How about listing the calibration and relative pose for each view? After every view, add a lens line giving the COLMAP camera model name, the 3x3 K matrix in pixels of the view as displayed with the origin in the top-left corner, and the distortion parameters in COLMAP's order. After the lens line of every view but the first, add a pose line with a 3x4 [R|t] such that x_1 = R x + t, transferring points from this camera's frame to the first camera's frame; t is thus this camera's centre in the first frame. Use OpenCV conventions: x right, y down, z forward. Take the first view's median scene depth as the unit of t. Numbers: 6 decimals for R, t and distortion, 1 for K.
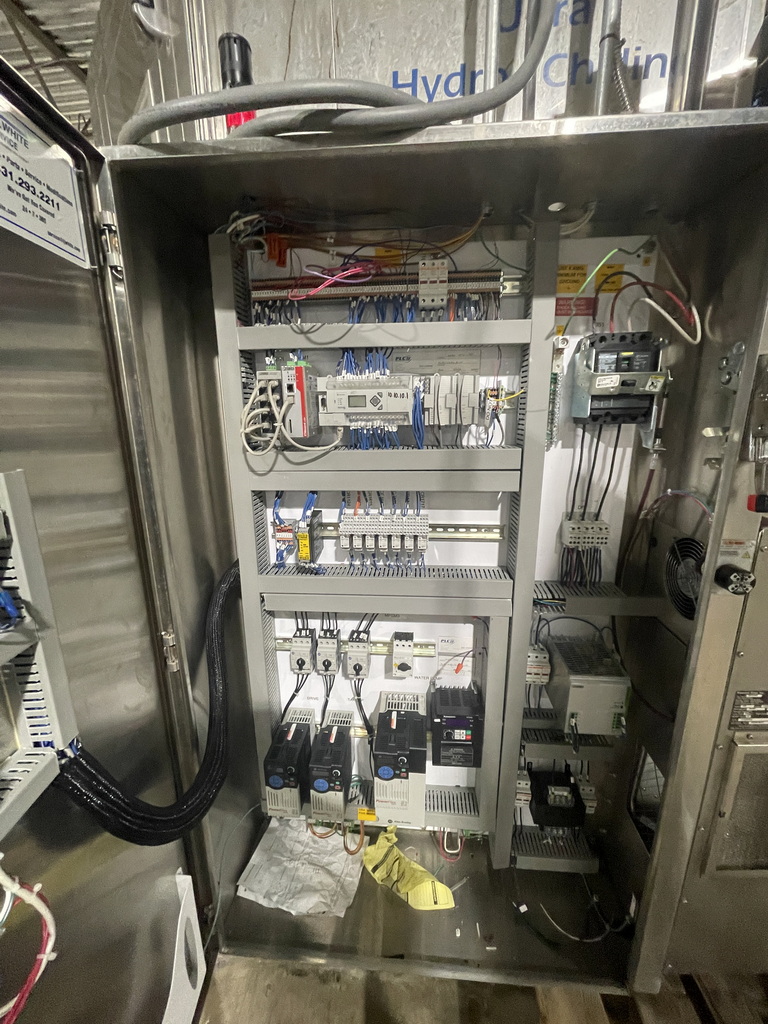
lens RADIAL K [[414.9, 0, 384.0], [0, 414.9, 508.4], [0, 0, 1]] dist [-0.003273, -0.000157]
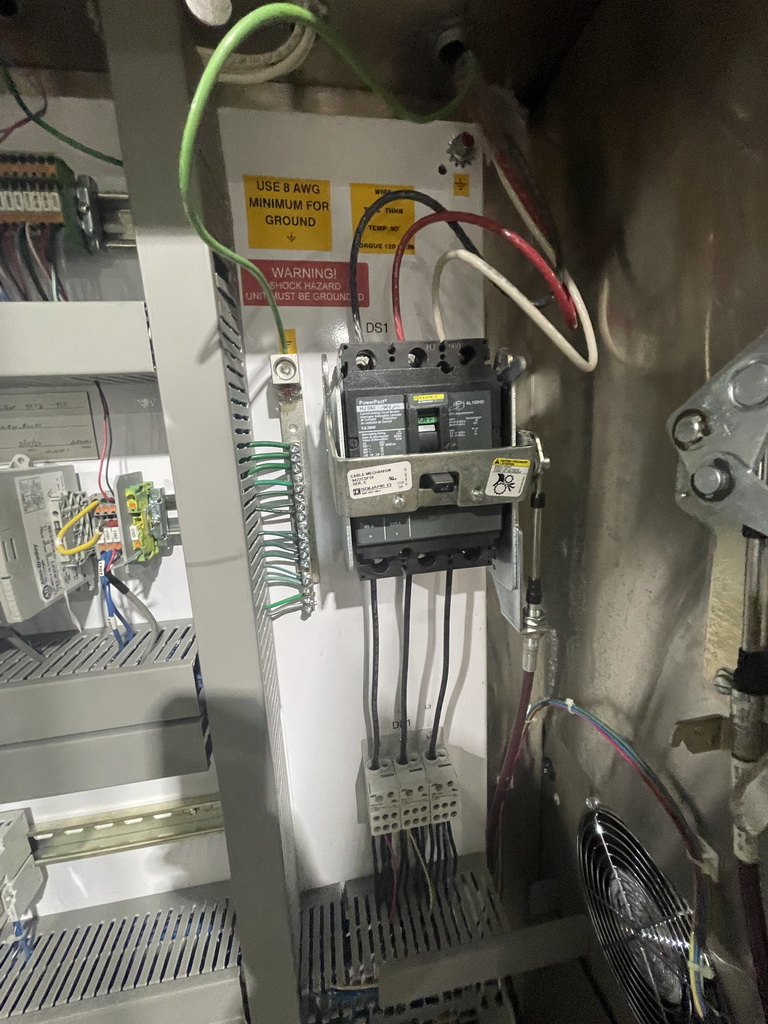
lens RADIAL K [[414.9, 0, 381.2], [0, 414.9, 509.5], [0, 0, 1]] dist [-0.003273, -0.000157]
pose [[0.971139, -0.082622, 0.223748, 0.424006], [0.096367, 0.994028, -0.051209, -0.243500], [-0.218181, 0.071293, 0.973301, 0.616096]]
